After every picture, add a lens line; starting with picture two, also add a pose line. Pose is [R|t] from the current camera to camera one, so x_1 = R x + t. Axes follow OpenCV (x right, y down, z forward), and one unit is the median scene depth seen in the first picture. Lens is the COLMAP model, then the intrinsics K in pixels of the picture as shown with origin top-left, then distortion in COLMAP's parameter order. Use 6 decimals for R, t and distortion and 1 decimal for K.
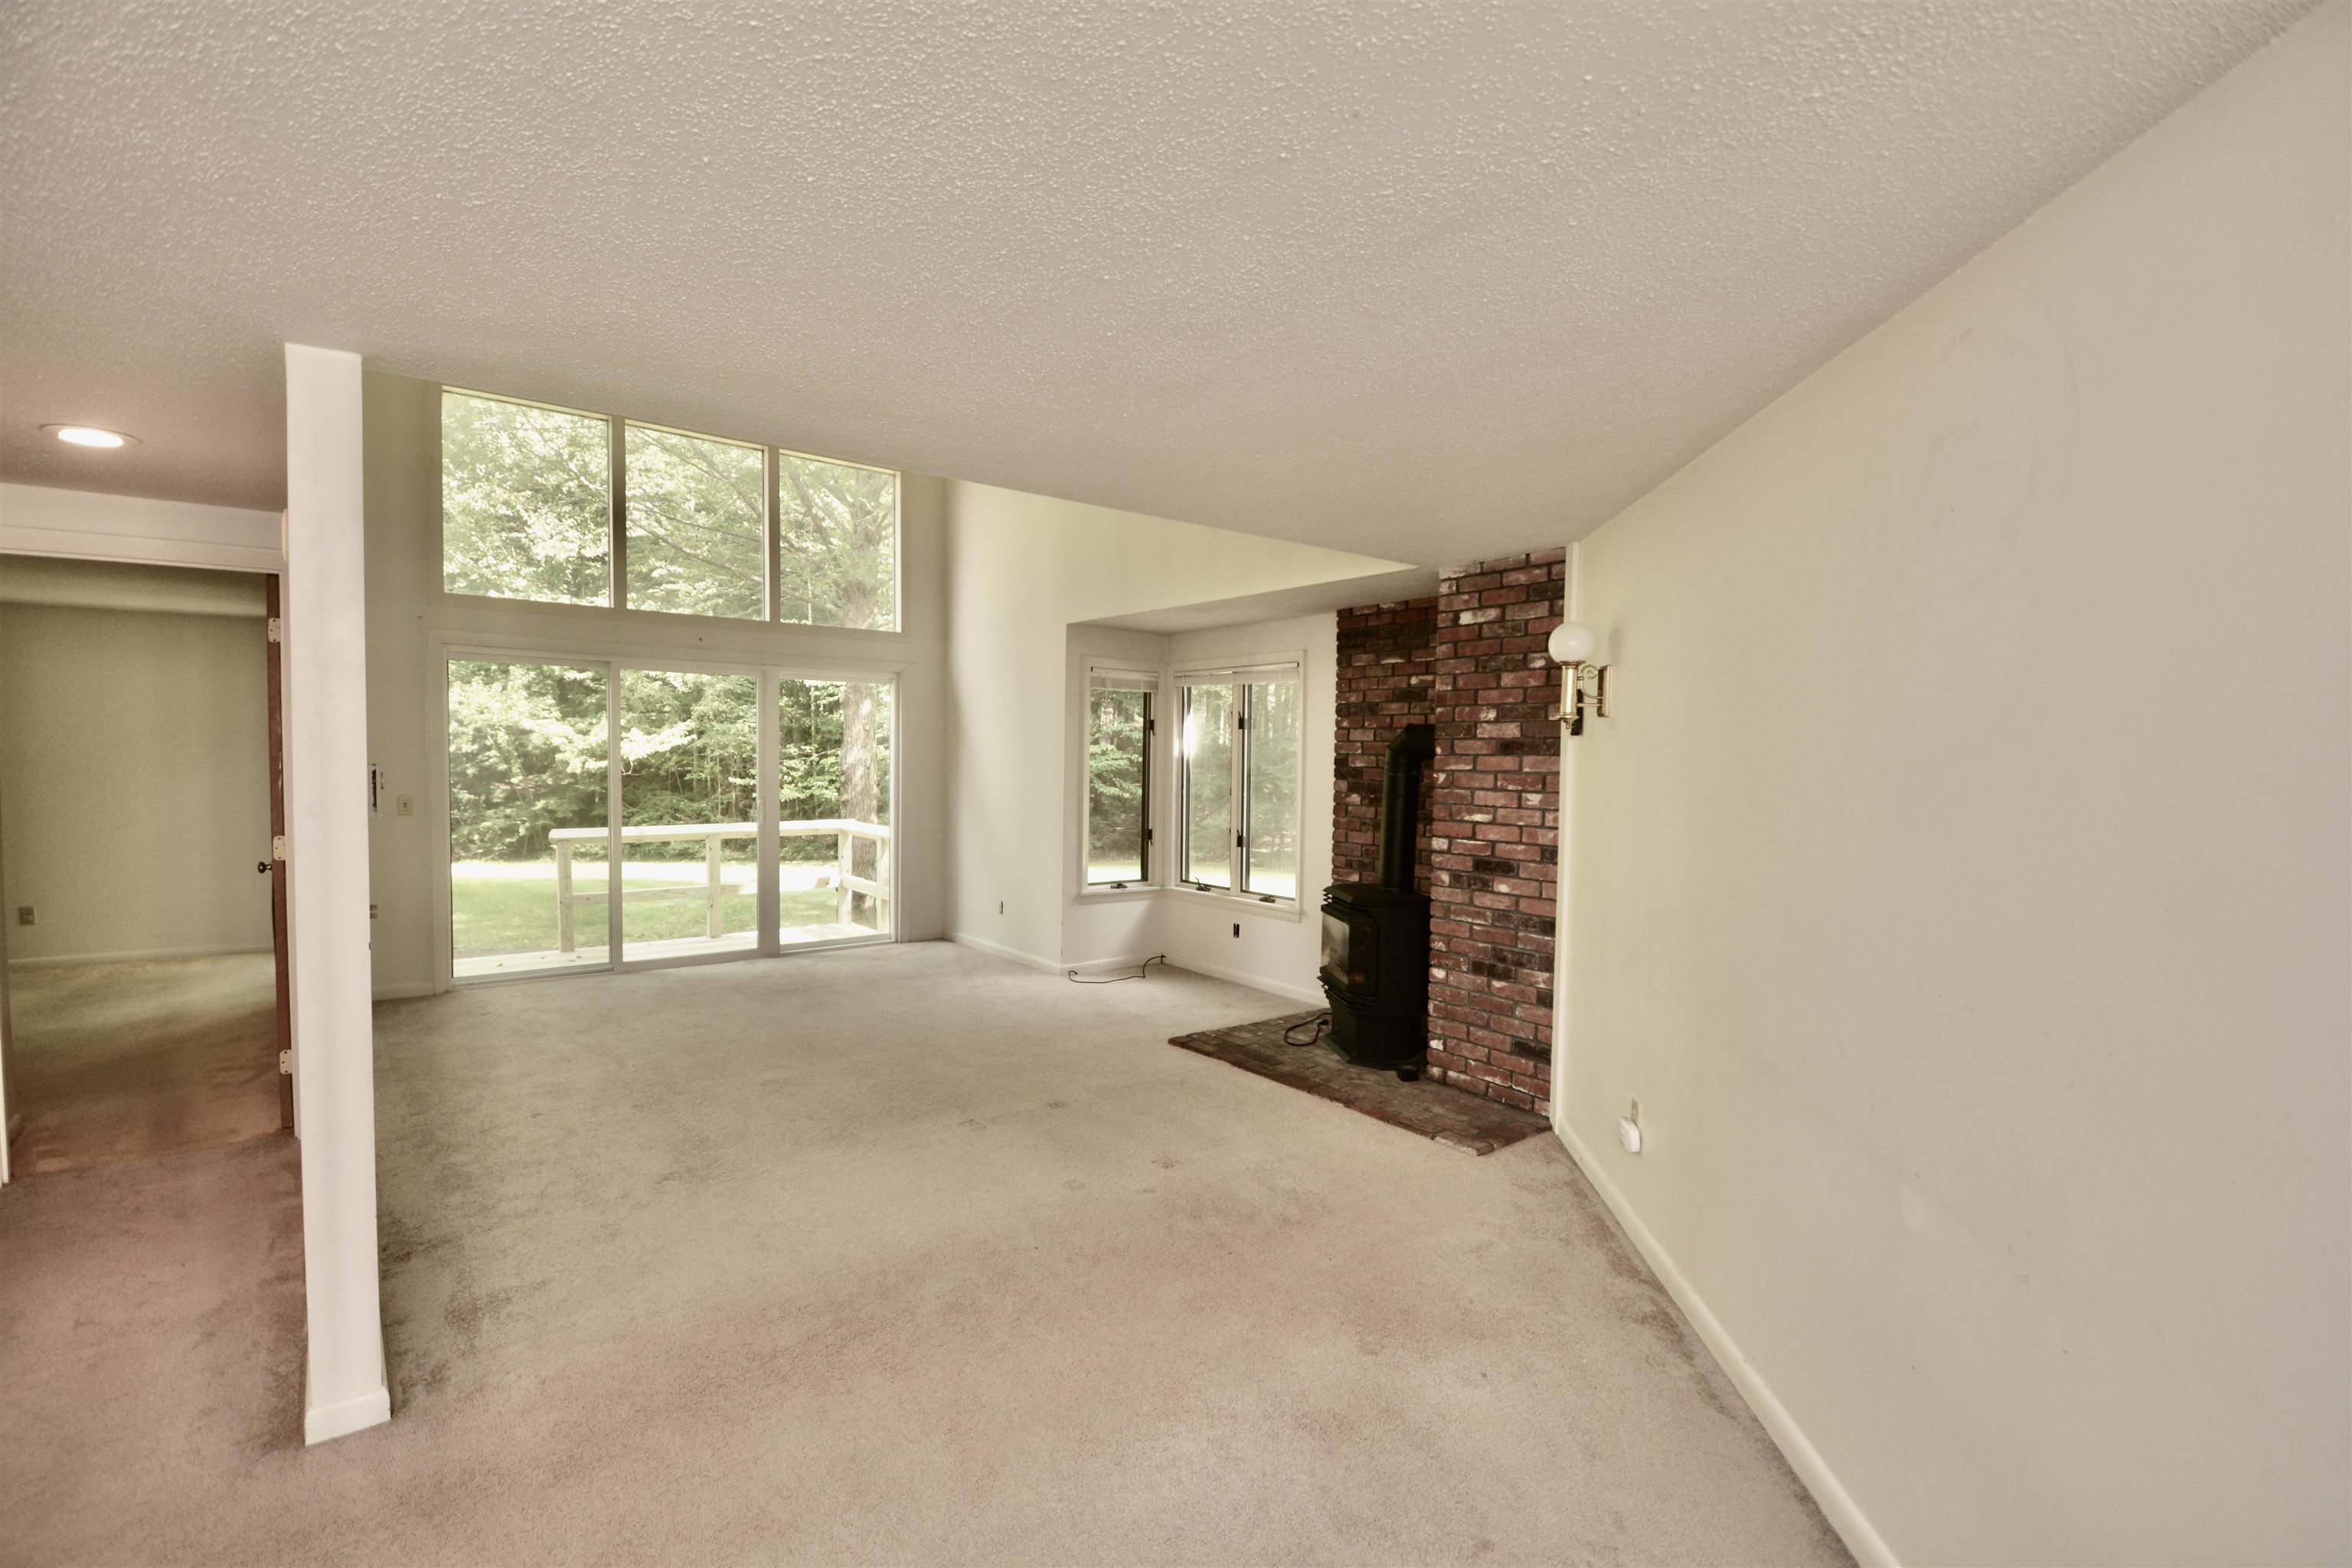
lens RADIAL K [[1020.8, 0, 1167.7], [0, 1020.8, 797.2], [0, 0, 1]] dist [0.011434, -0.016633]
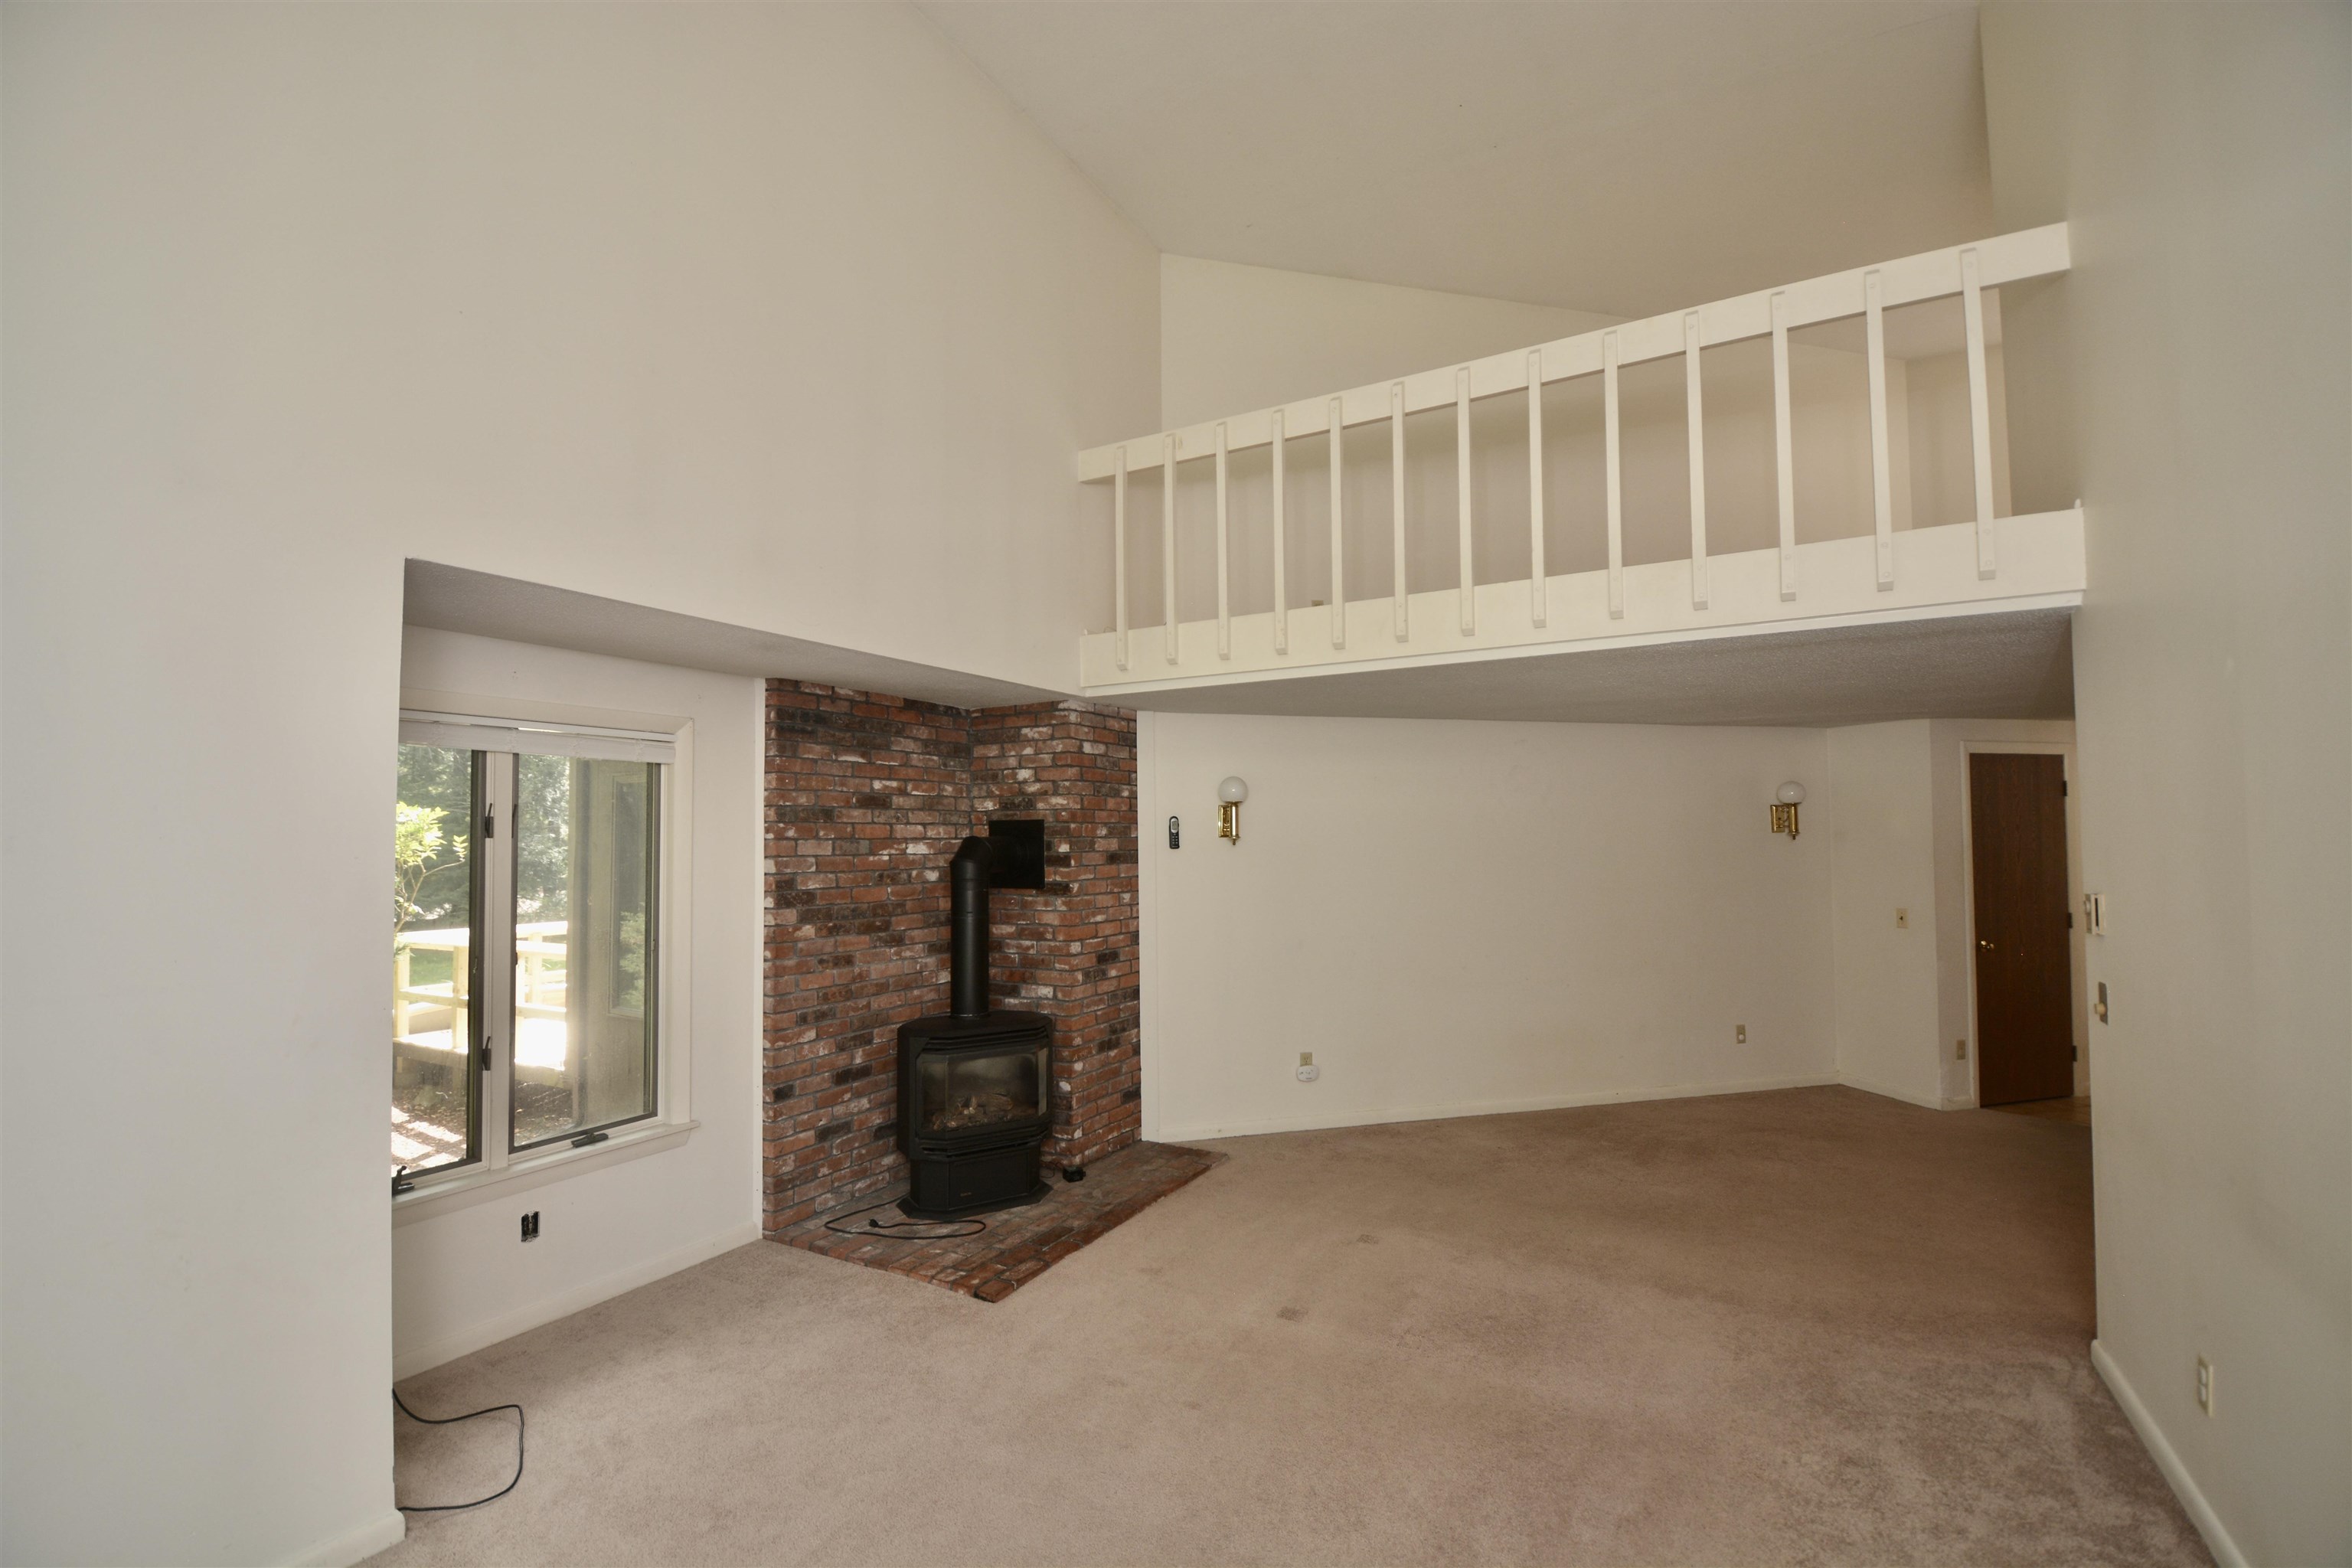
lens RADIAL K [[1020.8, 0, 1167.7], [0, 1020.8, 797.2], [0, 0, 1]] dist [0.011434, -0.016633]
pose [[-0.362091, 0.028351, 0.931711, -0.615409], [0.044850, 0.998910, -0.012966, -0.075025], [-0.931063, 0.037092, -0.362968, 1.003895]]
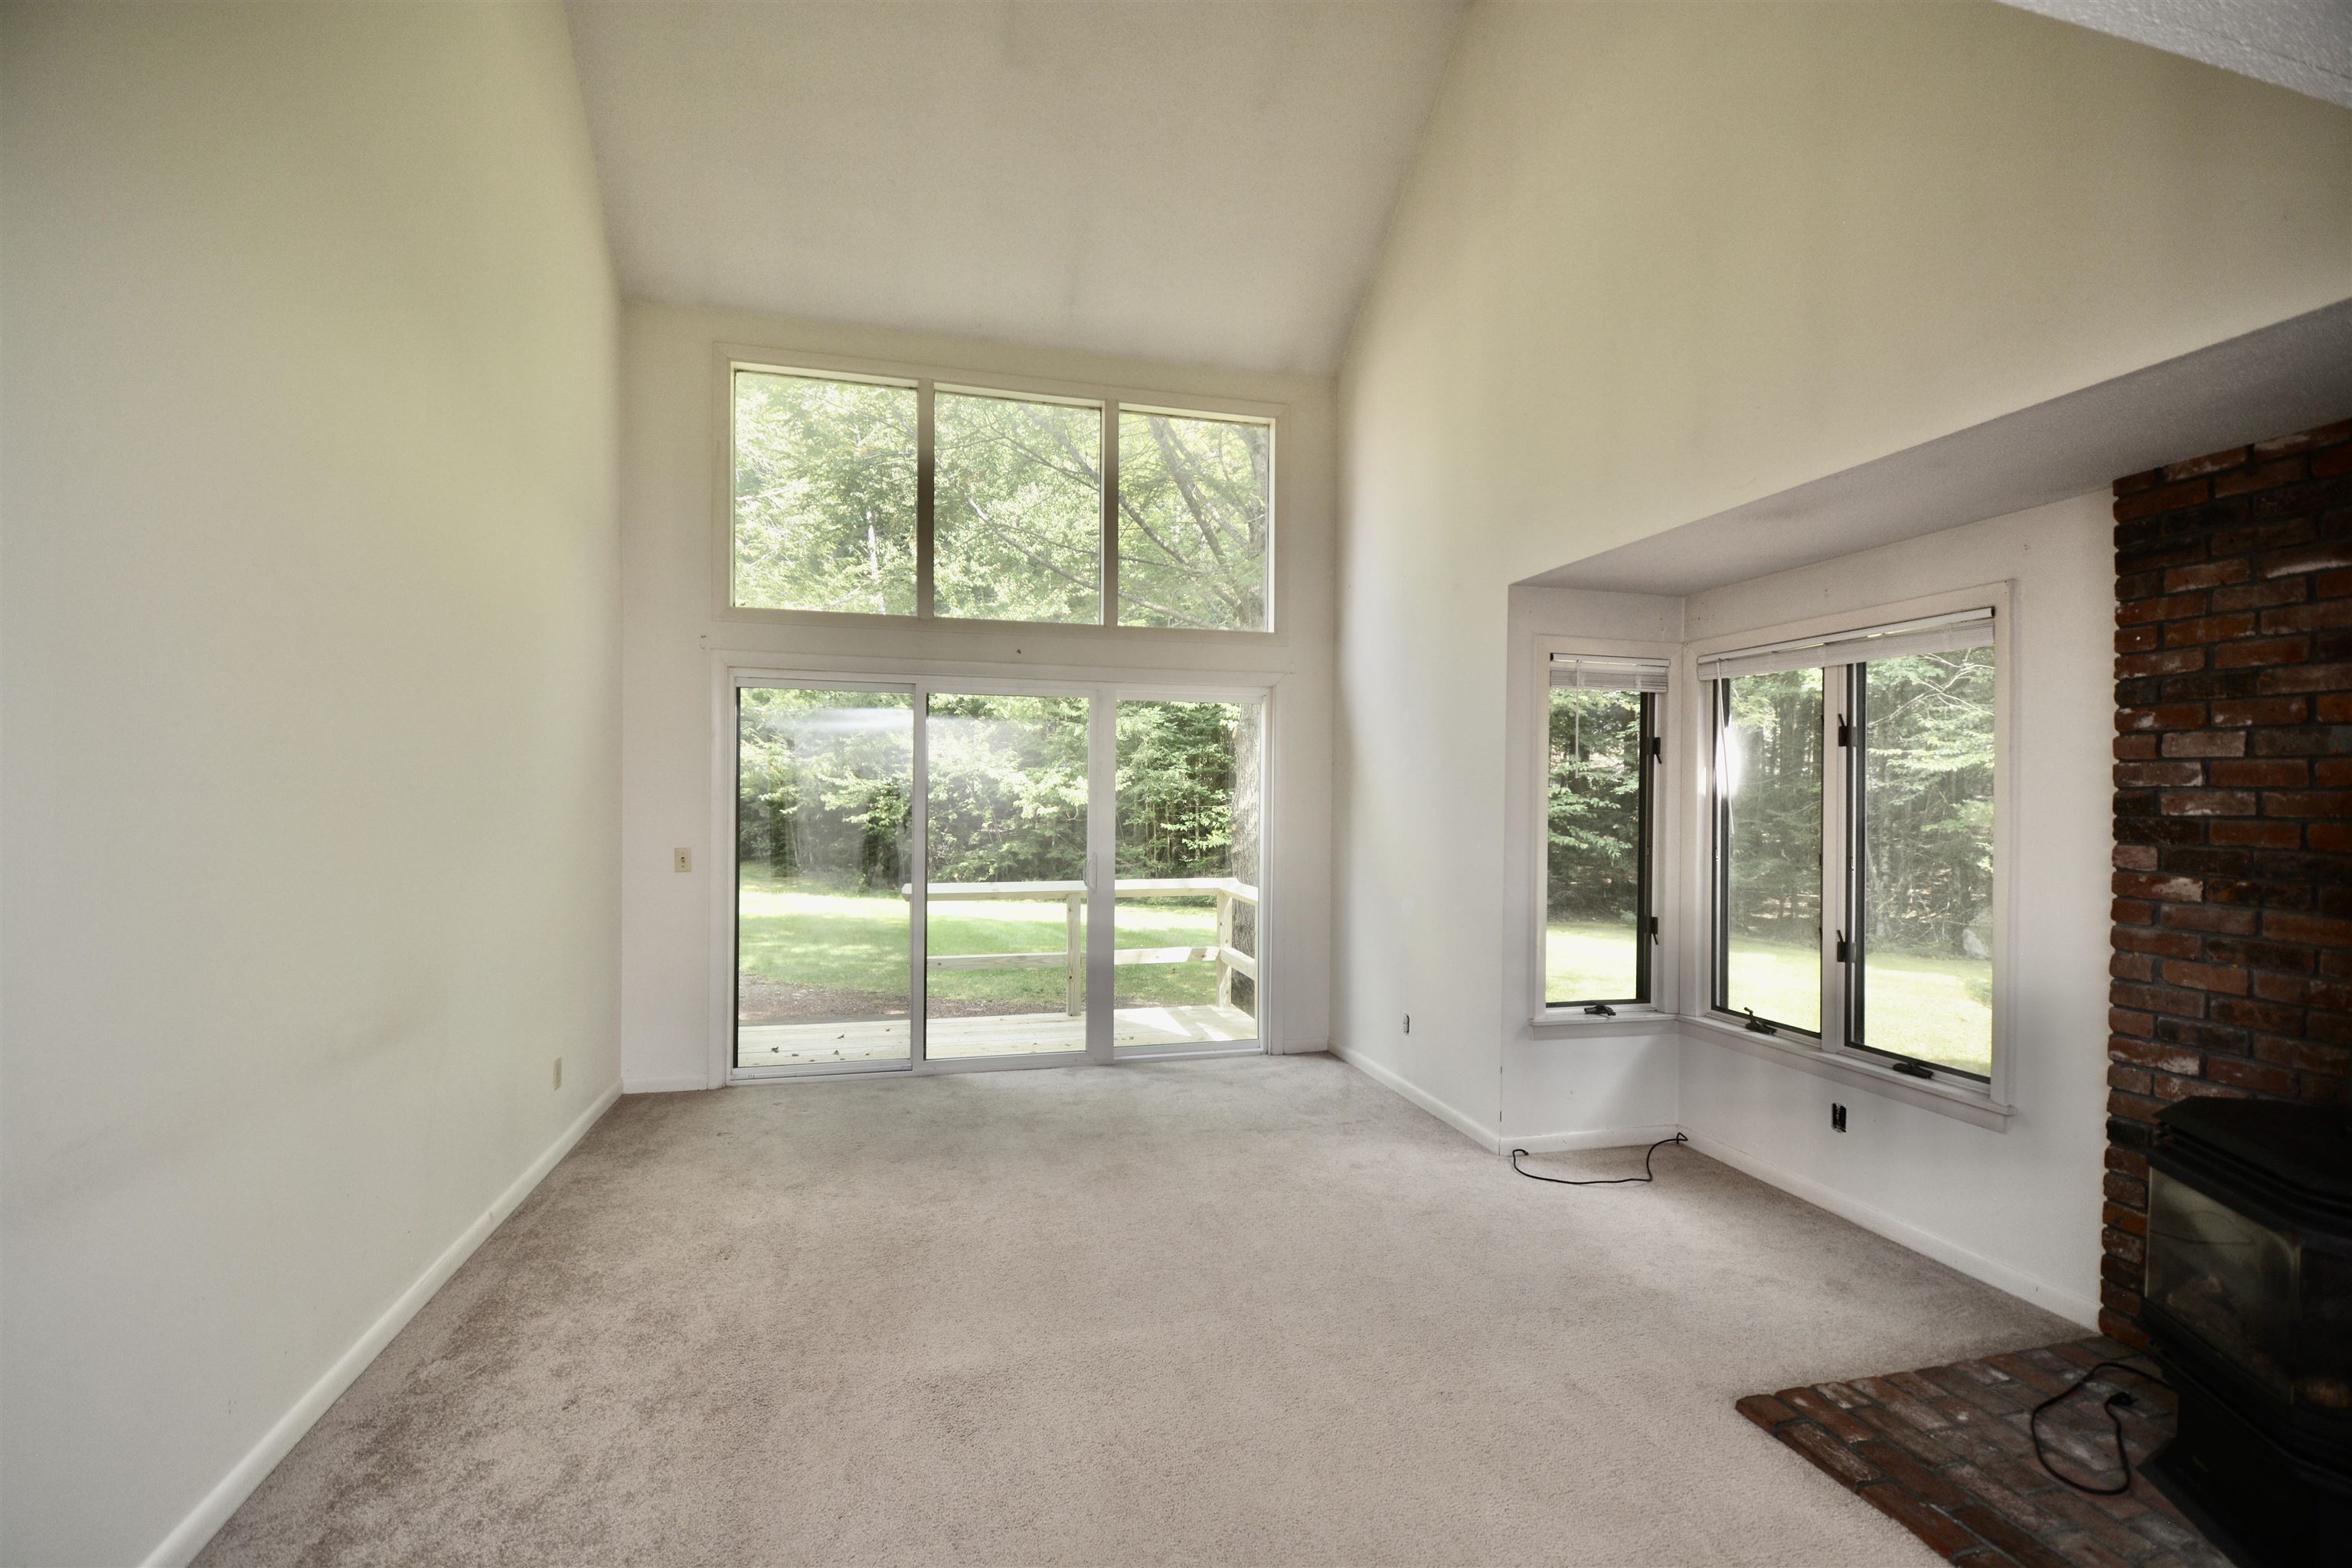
lens RADIAL K [[1020.8, 0, 1167.7], [0, 1020.8, 797.2], [0, 0, 1]] dist [0.011434, -0.016633]
pose [[0.912122, -0.006142, -0.409874, -0.038602], [-0.012088, 0.999050, -0.041872, -0.013852], [0.409741, 0.043147, 0.911181, 0.404984]]
